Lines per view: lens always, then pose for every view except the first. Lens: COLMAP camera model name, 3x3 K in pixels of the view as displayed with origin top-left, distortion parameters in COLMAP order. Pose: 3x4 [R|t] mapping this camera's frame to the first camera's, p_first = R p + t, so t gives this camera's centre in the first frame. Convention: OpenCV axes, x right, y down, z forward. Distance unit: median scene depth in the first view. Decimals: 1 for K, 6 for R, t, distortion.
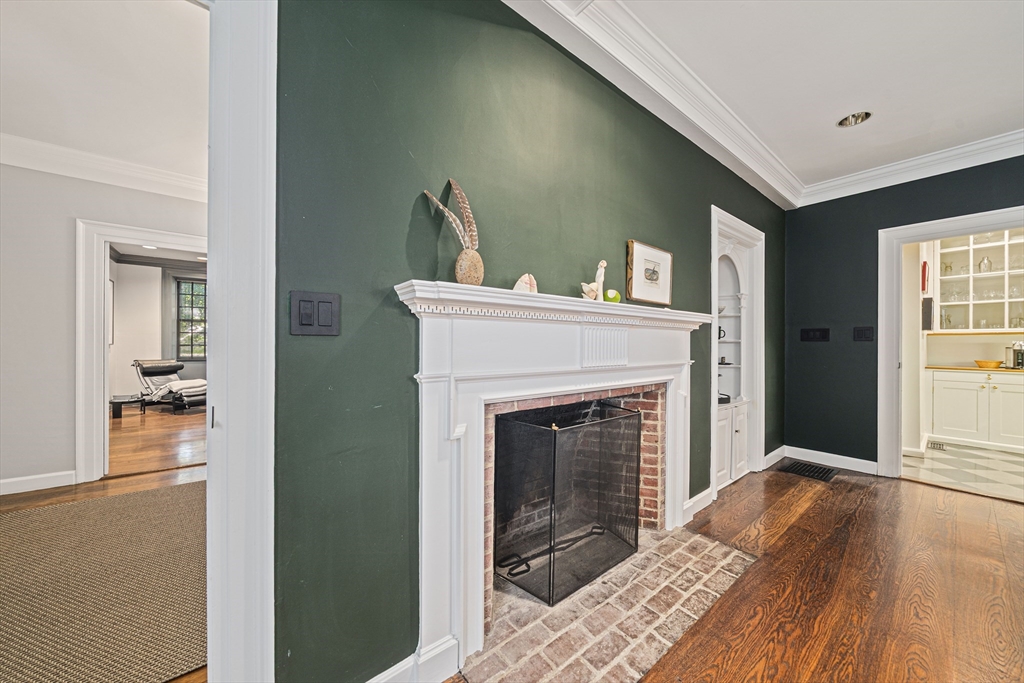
lens RADIAL K [[356.8, 0, 513.9], [0, 356.8, 344.9], [0, 0, 1]] dist [-0.007235, -0.000142]
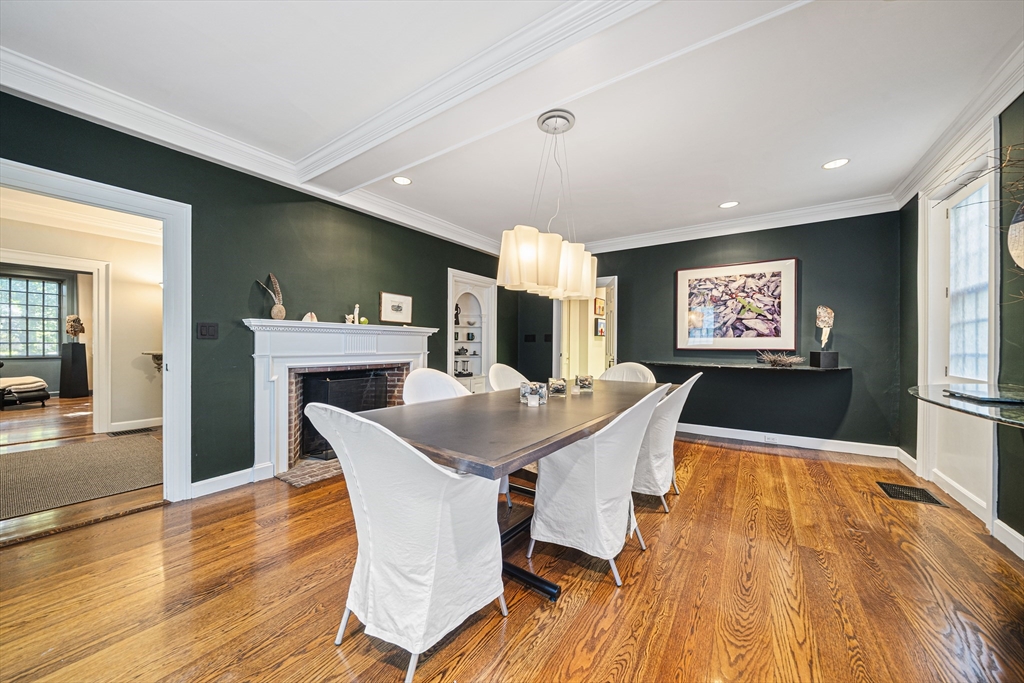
lens RADIAL K [[356.8, 0, 512.9], [0, 356.8, 345.0], [0, 0, 1]] dist [-0.007235, -0.000142]
pose [[0.955710, 0.001305, 0.294308, 0.512589], [-0.002086, 0.999995, 0.002341, 0.003087], [-0.294303, -0.002851, 0.955708, -1.336361]]
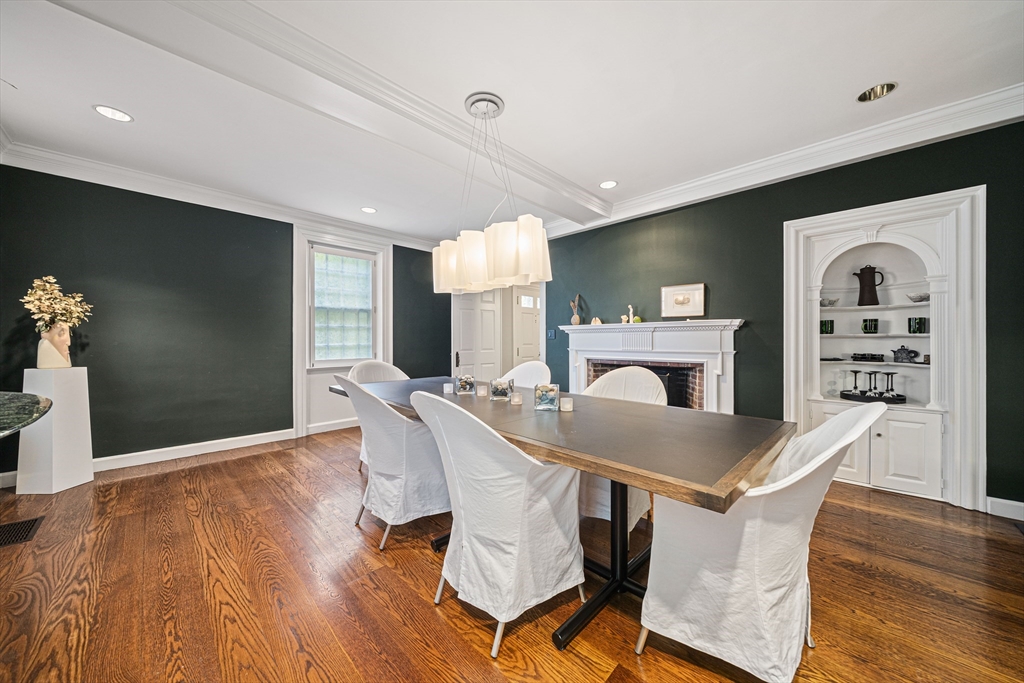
lens RADIAL K [[356.8, 0, 518.0], [0, 356.8, 339.8], [0, 0, 1]] dist [-0.007235, -0.000142]
pose [[0.134712, -0.009599, -0.990838, 2.476338], [0.001292, 0.999954, -0.009512, 0.014440], [0.990884, 0.000002, 0.134718, -0.061965]]
